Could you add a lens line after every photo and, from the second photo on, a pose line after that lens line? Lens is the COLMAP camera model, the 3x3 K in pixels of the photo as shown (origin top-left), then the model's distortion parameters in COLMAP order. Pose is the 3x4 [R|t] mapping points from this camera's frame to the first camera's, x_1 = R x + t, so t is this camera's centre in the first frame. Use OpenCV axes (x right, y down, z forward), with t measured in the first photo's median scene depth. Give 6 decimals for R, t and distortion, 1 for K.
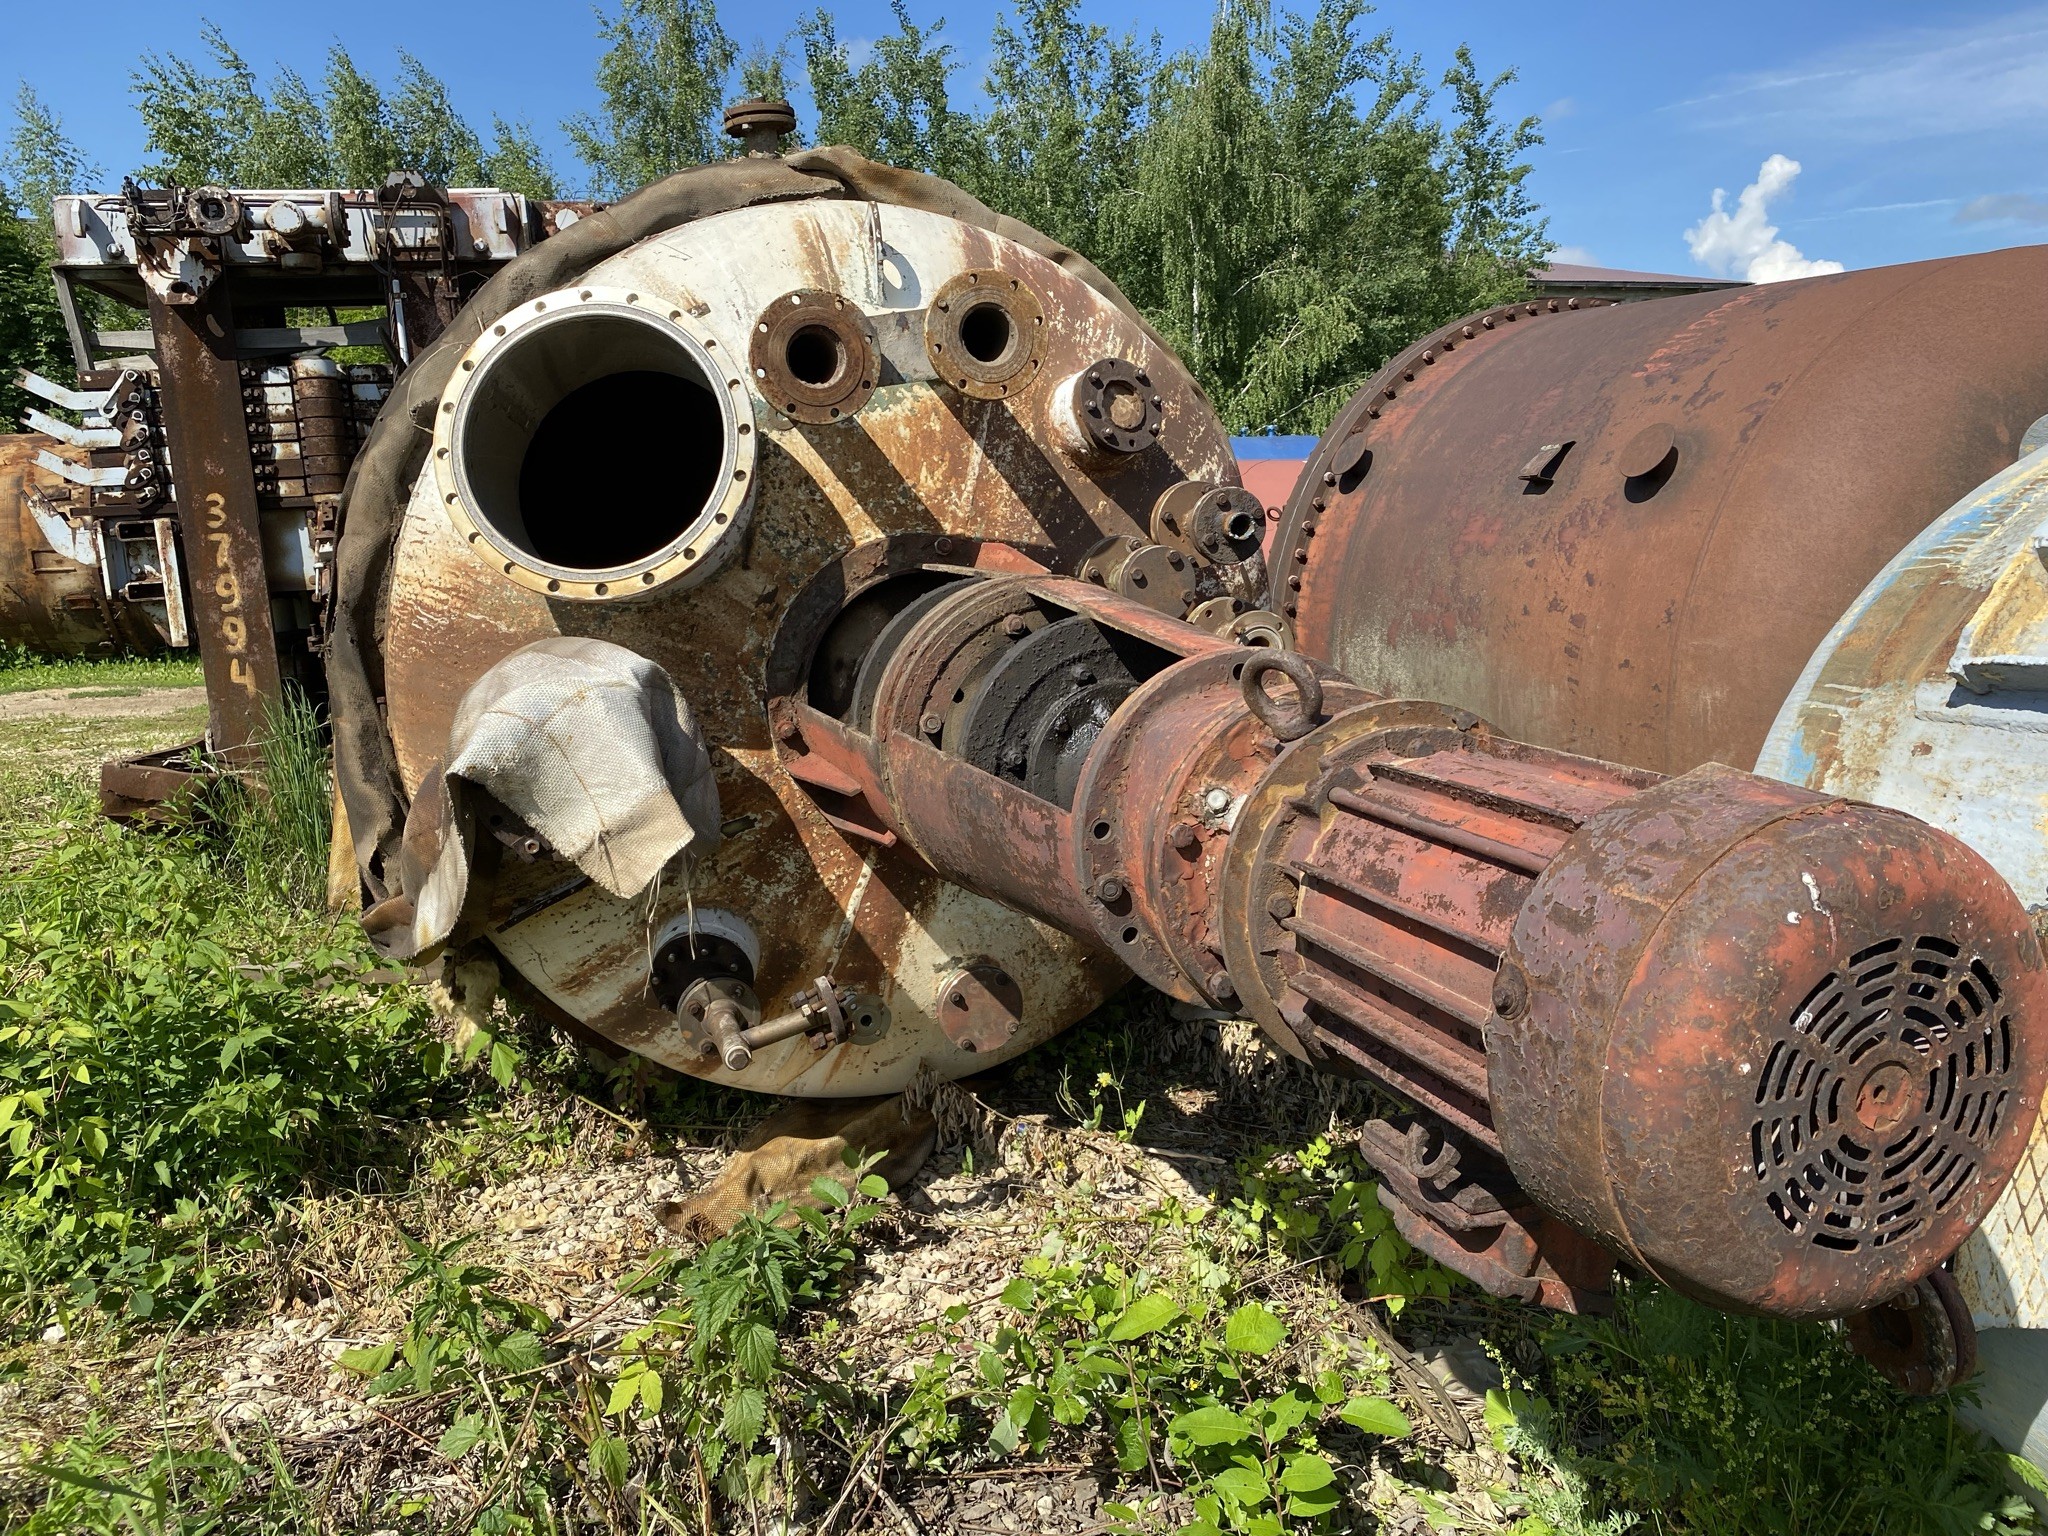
lens RADIAL K [[1527.1, 0, 1039.3], [0, 1527.1, 764.3], [0, 0, 1]] dist [0.008360, -0.012418]
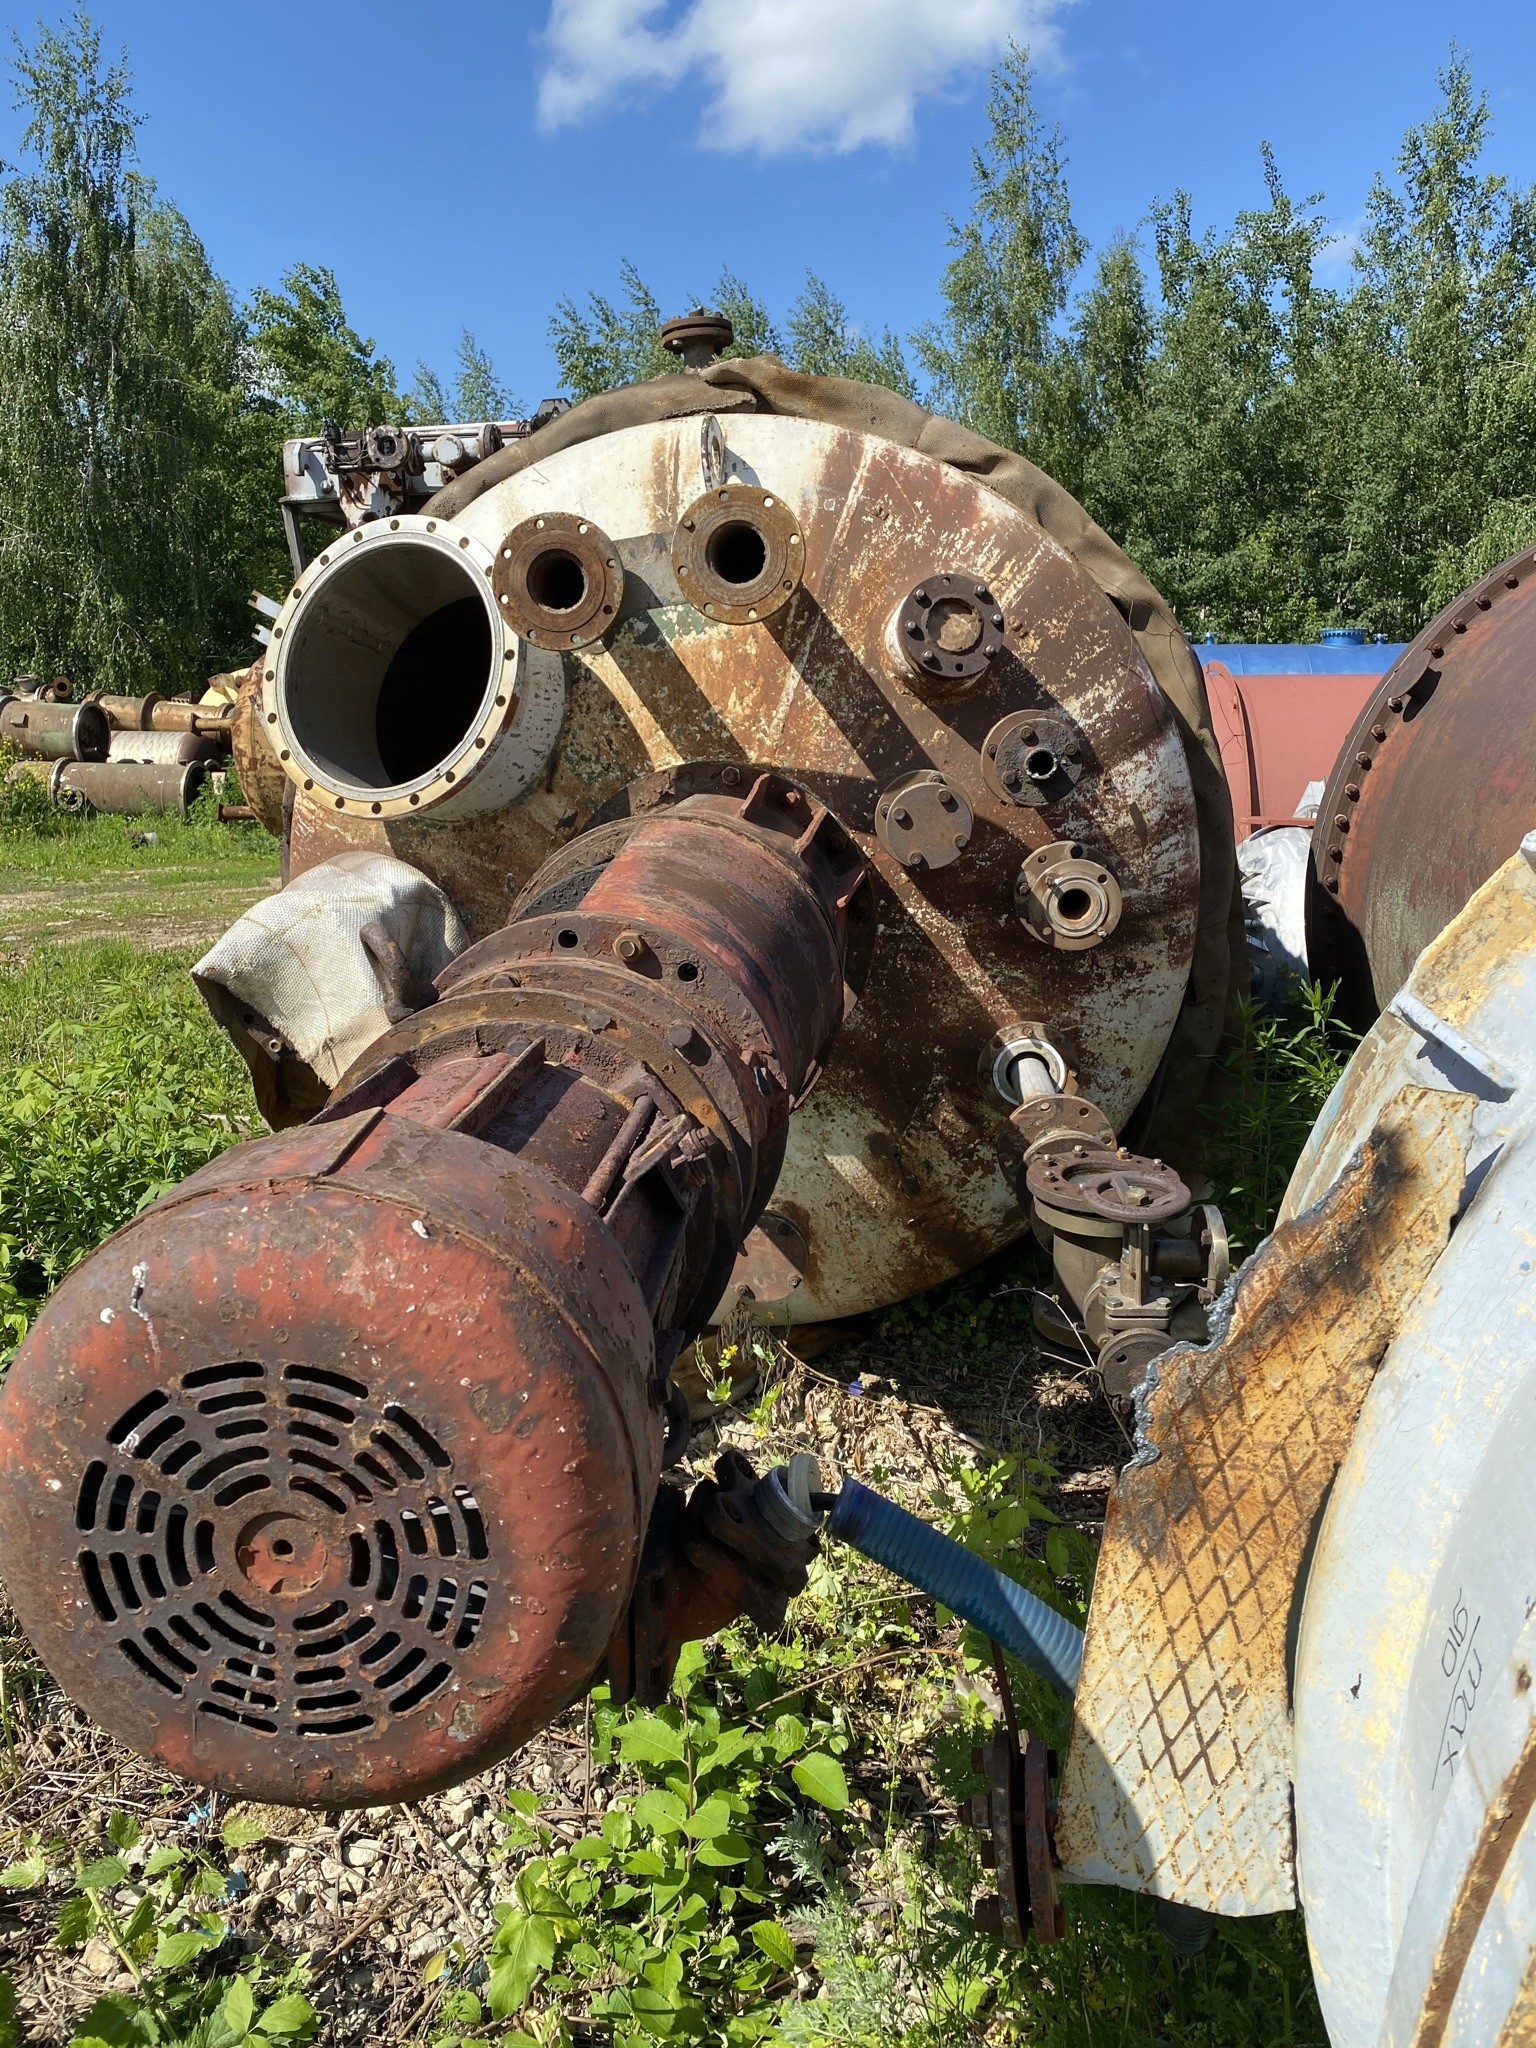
lens RADIAL K [[1527.1, 0, 770.3], [0, 1527.1, 1025.4], [0, 0, 1]] dist [0.008360, -0.012418]
pose [[0.922907, 0.092881, -0.373651, 0.321318], [-0.079676, 0.995532, 0.050667, -0.035533], [0.376688, -0.016990, 0.926184, 0.110775]]
